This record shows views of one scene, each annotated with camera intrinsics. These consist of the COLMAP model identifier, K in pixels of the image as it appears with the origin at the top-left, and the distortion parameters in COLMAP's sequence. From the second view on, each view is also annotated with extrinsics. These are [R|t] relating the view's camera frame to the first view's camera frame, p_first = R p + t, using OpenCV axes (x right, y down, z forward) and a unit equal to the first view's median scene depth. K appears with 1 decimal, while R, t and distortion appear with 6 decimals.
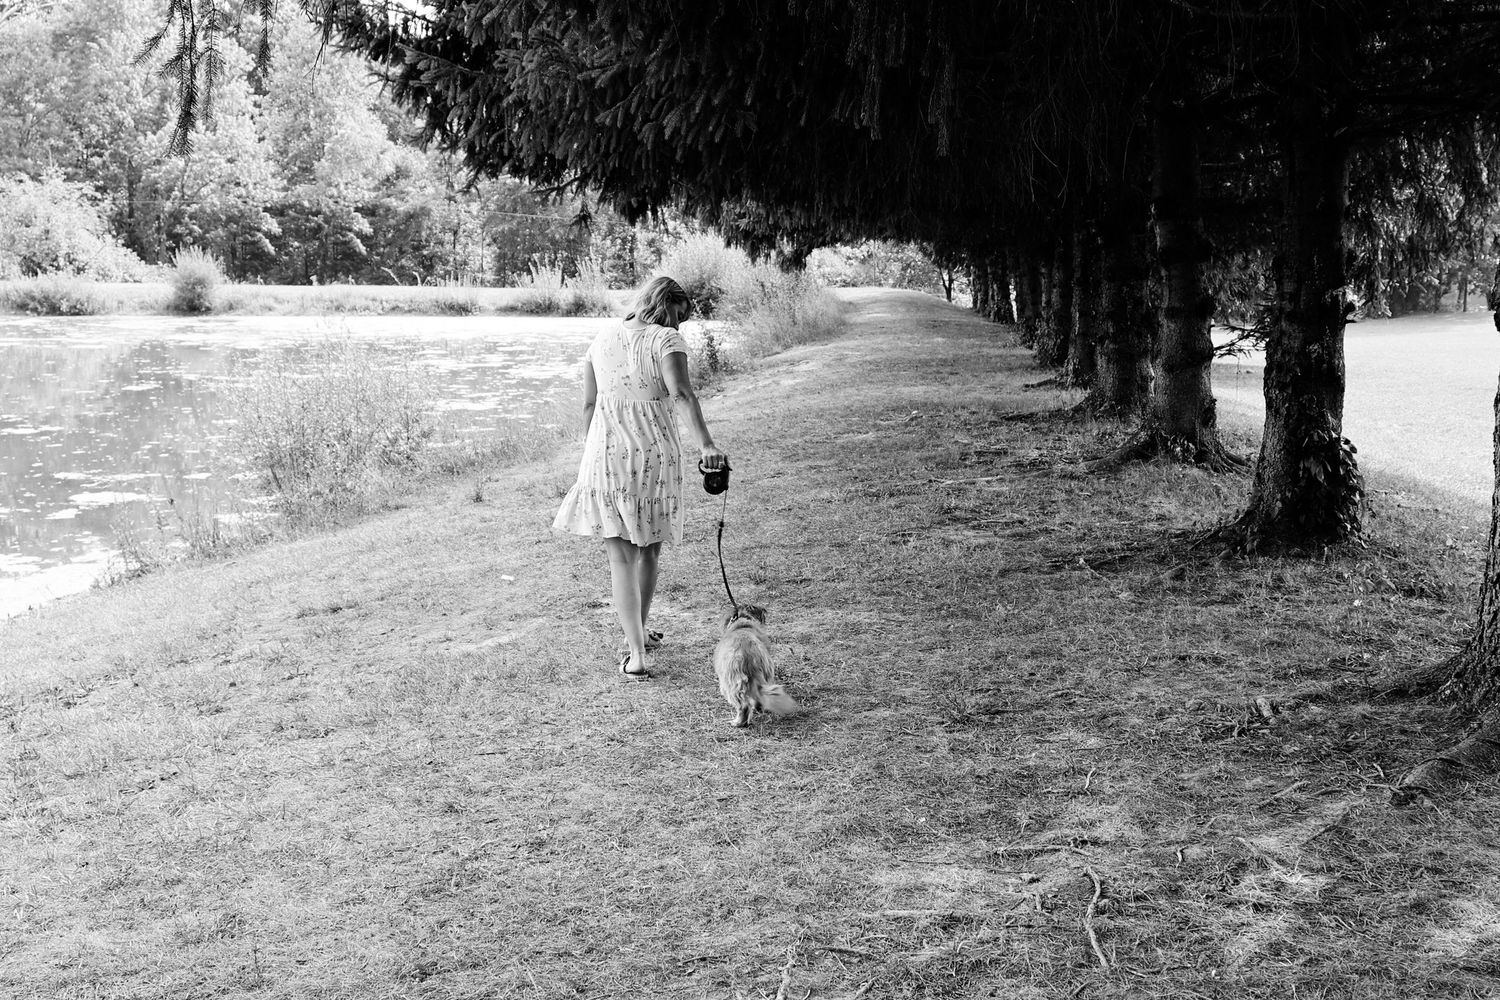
lens RADIAL K [[1599.5, 0, 750.0], [0, 1599.5, 500.0], [0, 0, 1]] dist [0.009602, 0.020615]
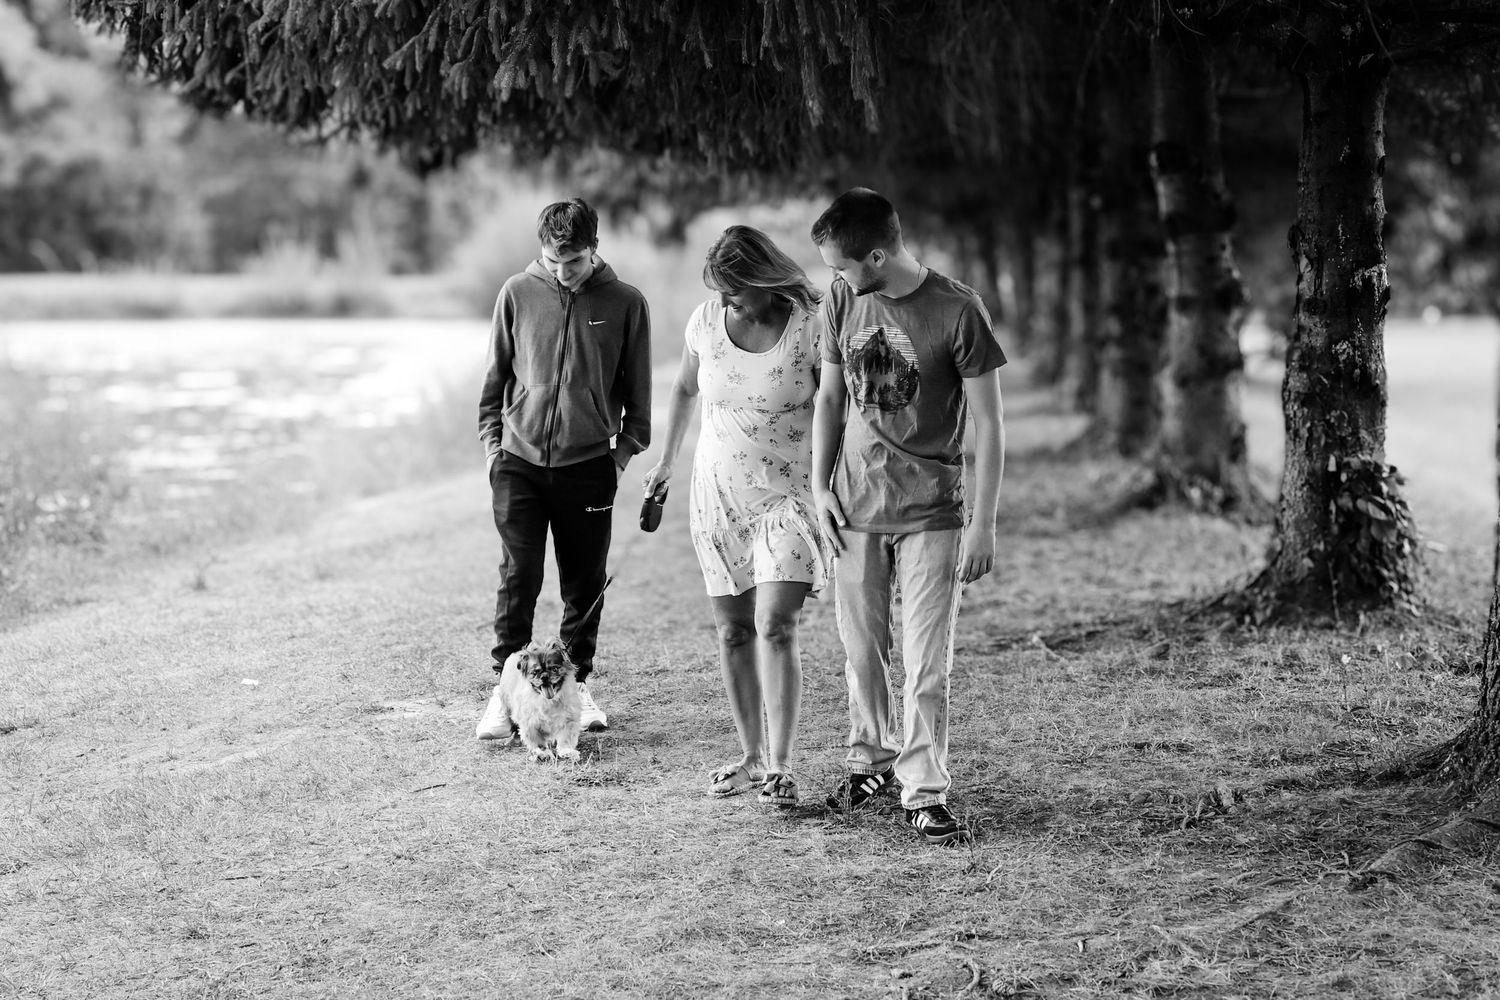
lens RADIAL K [[3320.2, 0, 750.0], [0, 3320.2, 500.0], [0, 0, 1]] dist [0.025658, -0.018811]
pose [[0.999715, -0.011664, 0.020821, 0.046409], [0.012972, 0.997875, -0.063846, 0.073106], [-0.020032, 0.064098, 0.997743, -0.547688]]
